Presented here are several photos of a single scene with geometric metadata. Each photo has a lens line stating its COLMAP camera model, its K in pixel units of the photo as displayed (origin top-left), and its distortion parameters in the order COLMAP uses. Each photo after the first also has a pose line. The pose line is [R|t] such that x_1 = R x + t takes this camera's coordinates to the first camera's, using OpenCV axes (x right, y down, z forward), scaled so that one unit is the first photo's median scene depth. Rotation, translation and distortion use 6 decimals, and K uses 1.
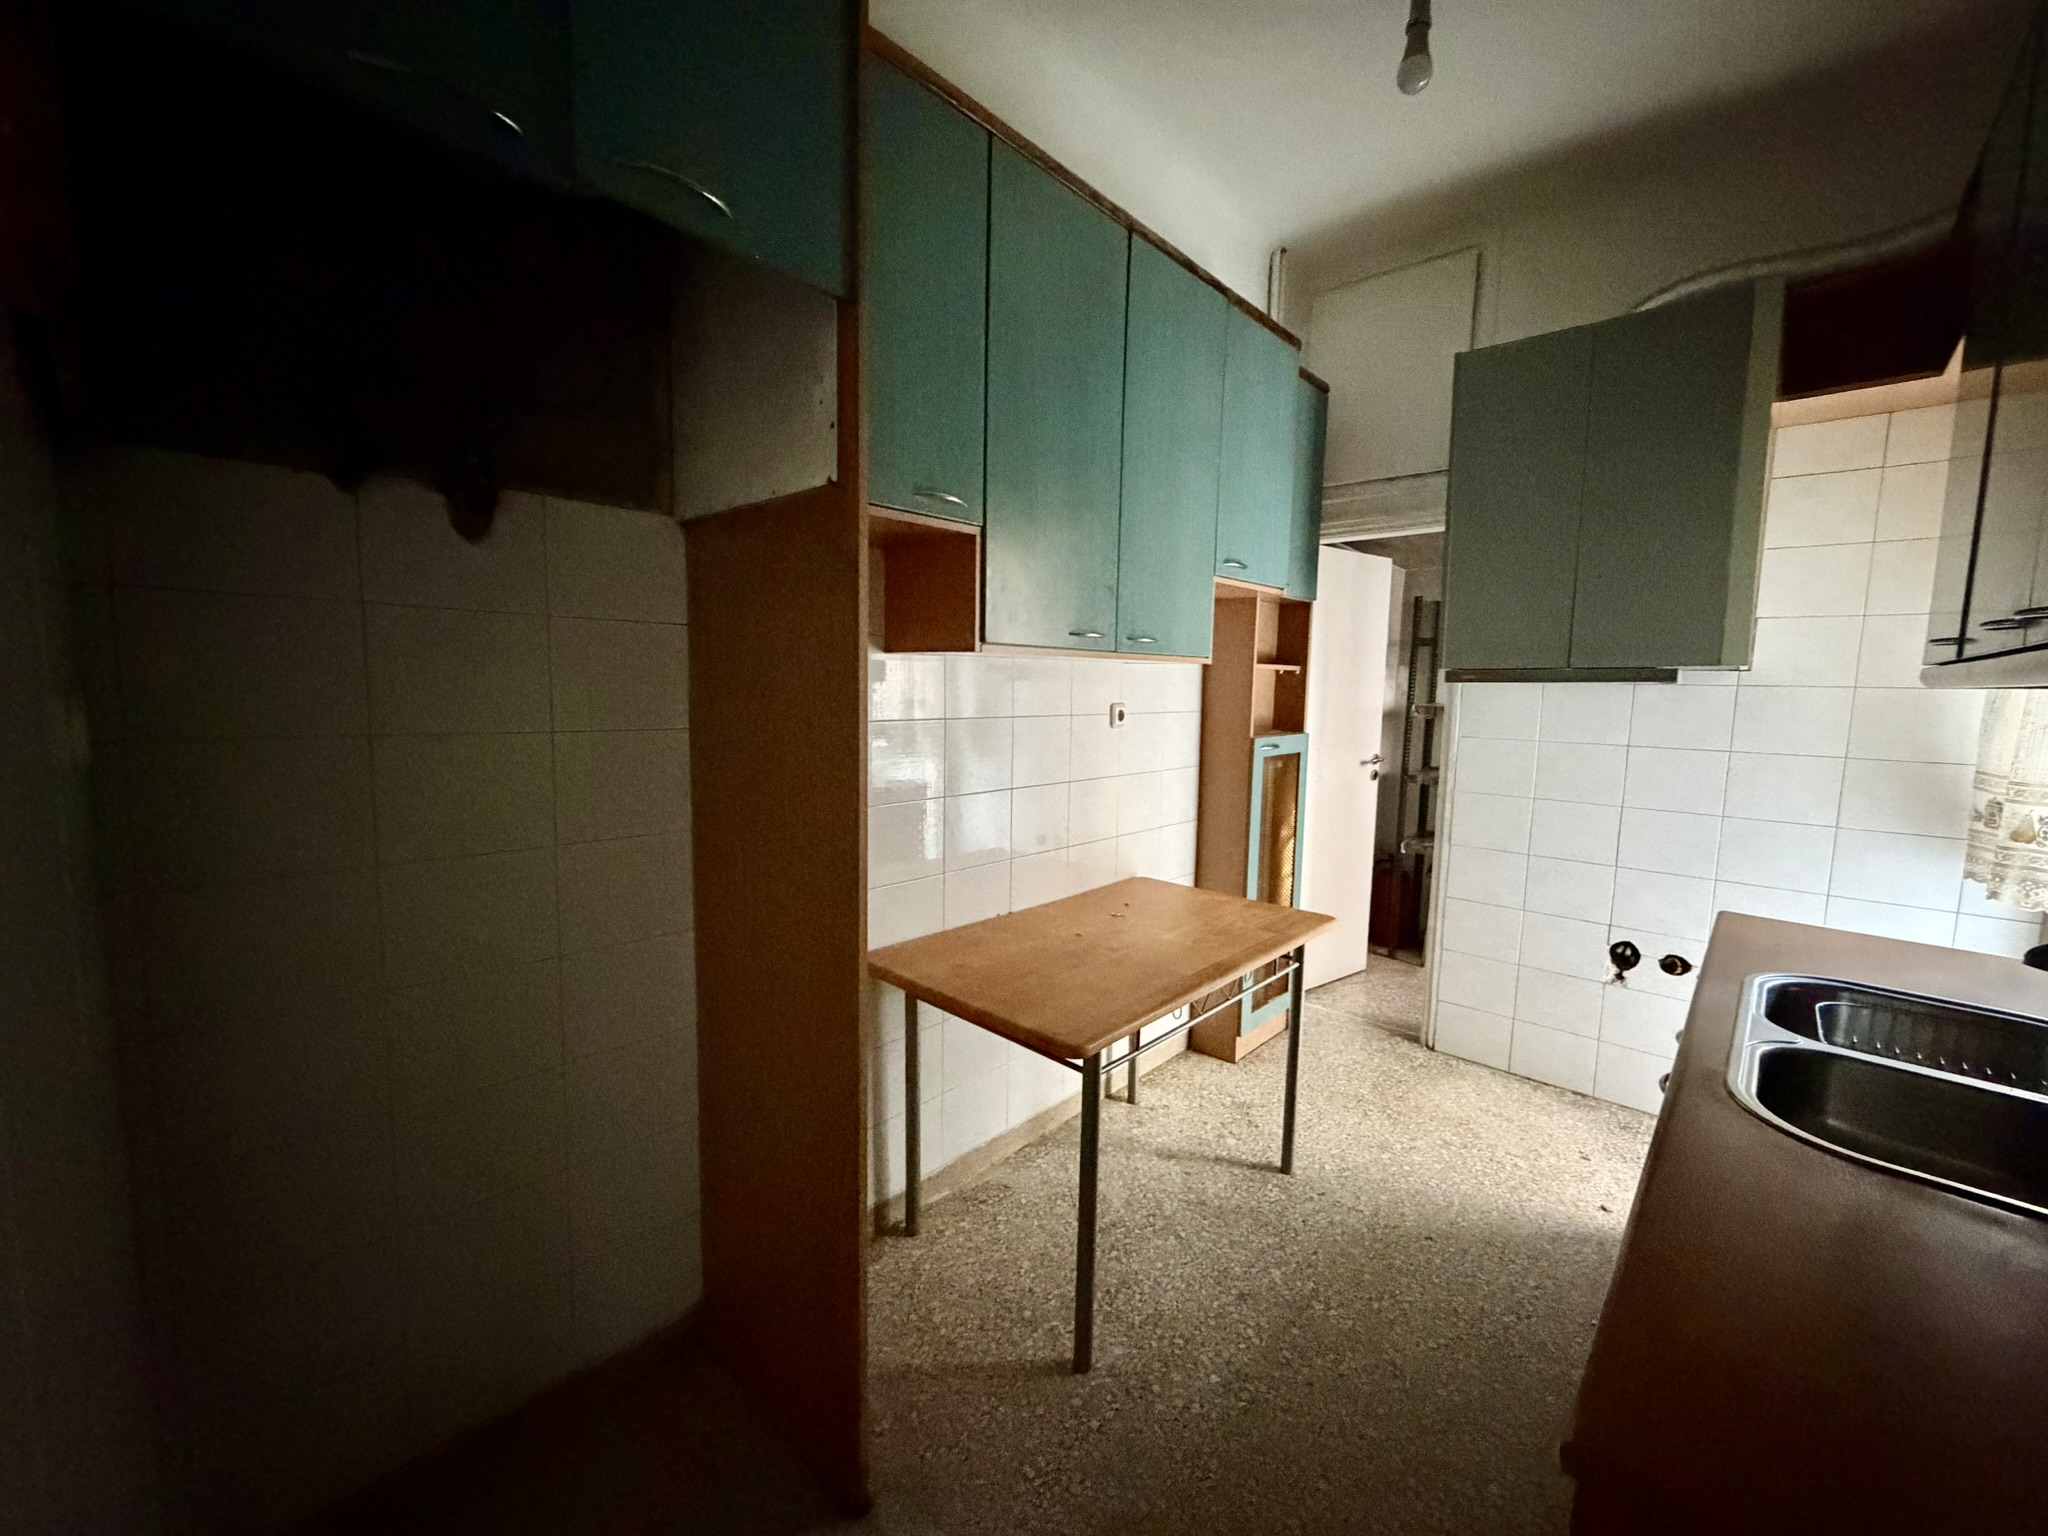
lens RADIAL K [[822.3, 0, 1021.7], [0, 822.3, 768.2], [0, 0, 1]] dist [0.003663, -0.000238]
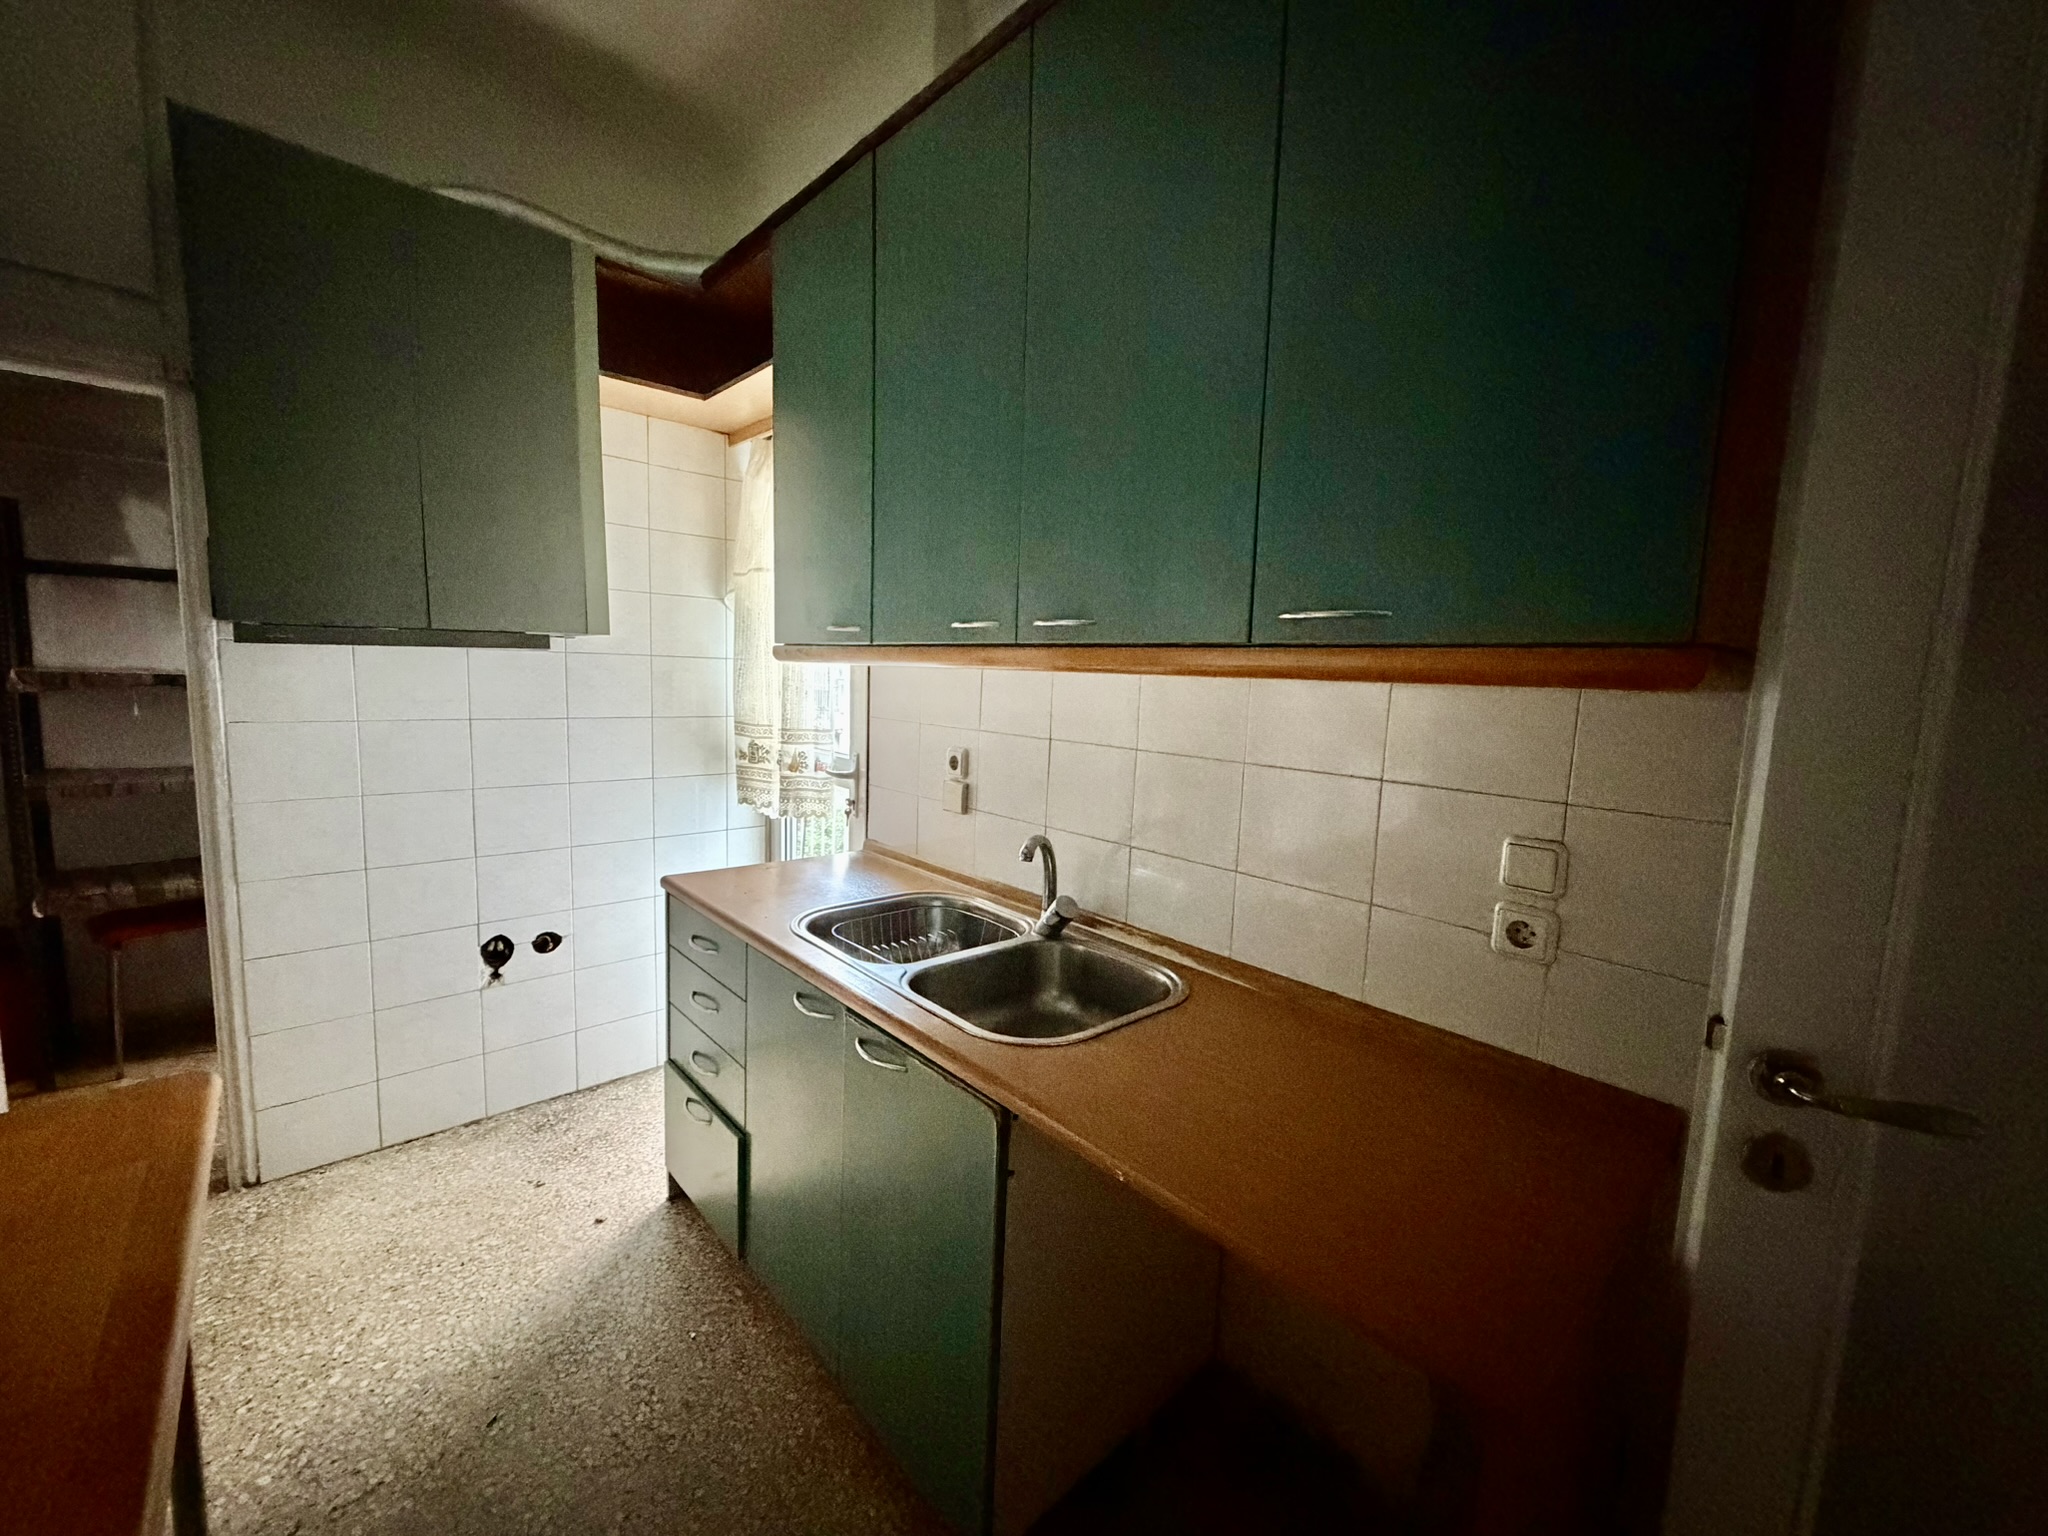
lens RADIAL K [[822.3, 0, 1023.5], [0, 822.3, 763.7], [0, 0, 1]] dist [0.003663, -0.000238]
pose [[0.092380, -0.127700, 0.987501, -0.082805], [0.075205, 0.989804, 0.120963, -0.043171], [-0.992880, 0.063090, 0.101042, 0.336492]]
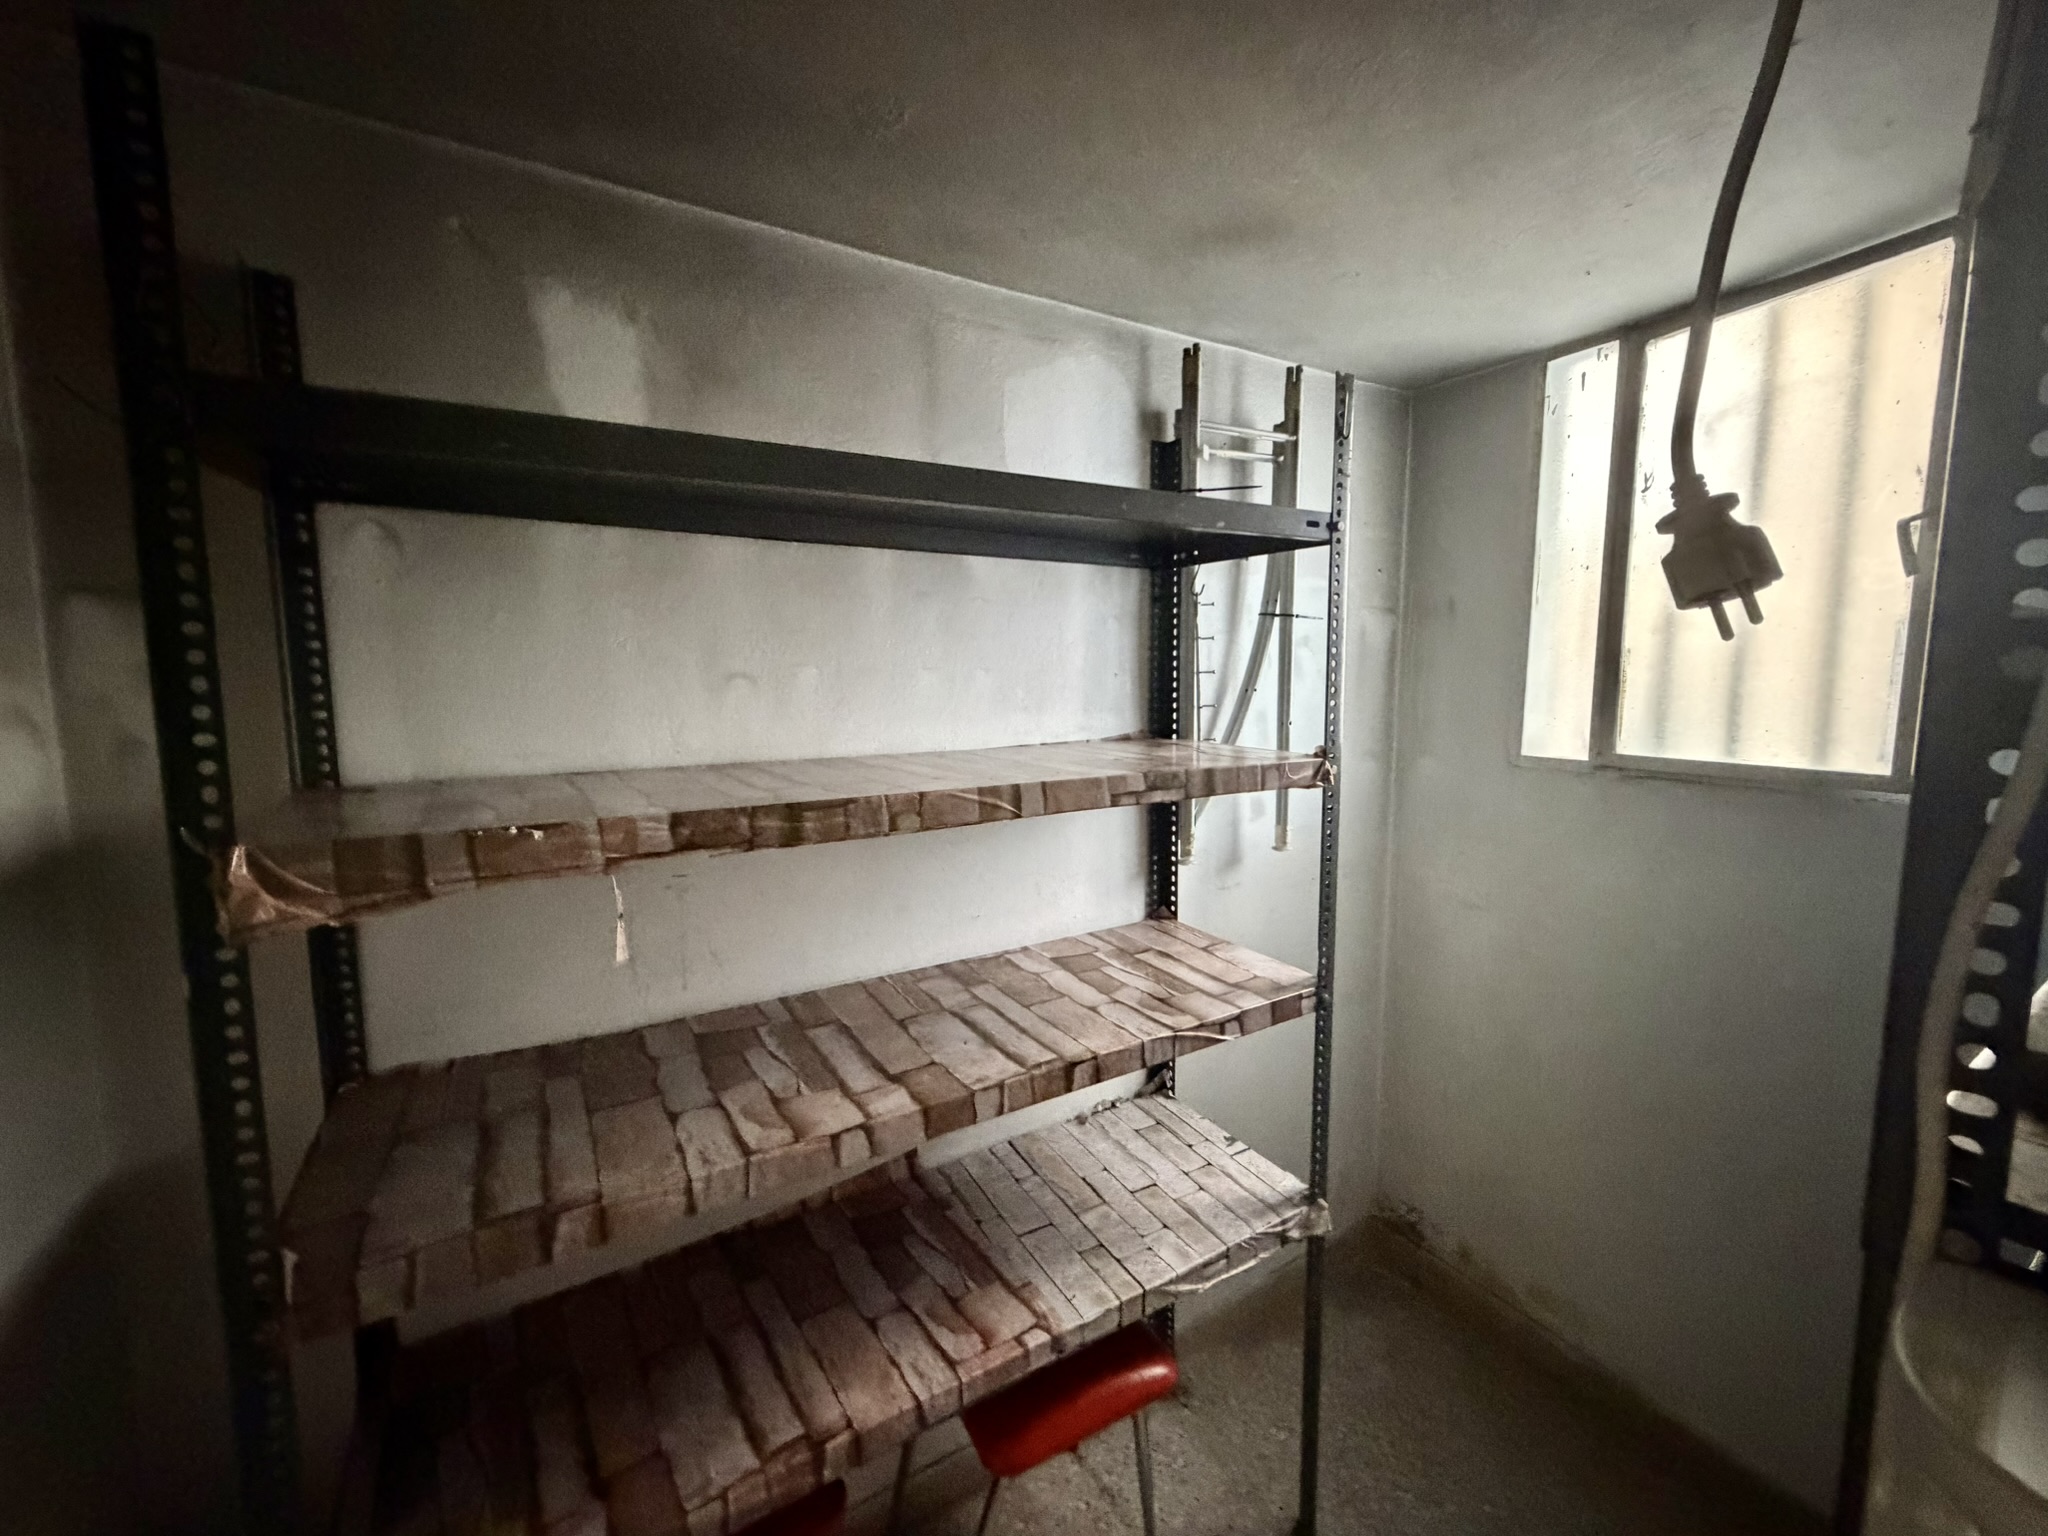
lens RADIAL K [[822.3, 0, 1024.5], [0, 822.3, 771.6], [0, 0, 1]] dist [0.003663, -0.000238]
pose [[0.306429, -0.119616, 0.944348, 0.385189], [0.111117, 0.989786, 0.089316, -0.105826], [-0.945386, 0.077564, 0.316590, 0.984112]]
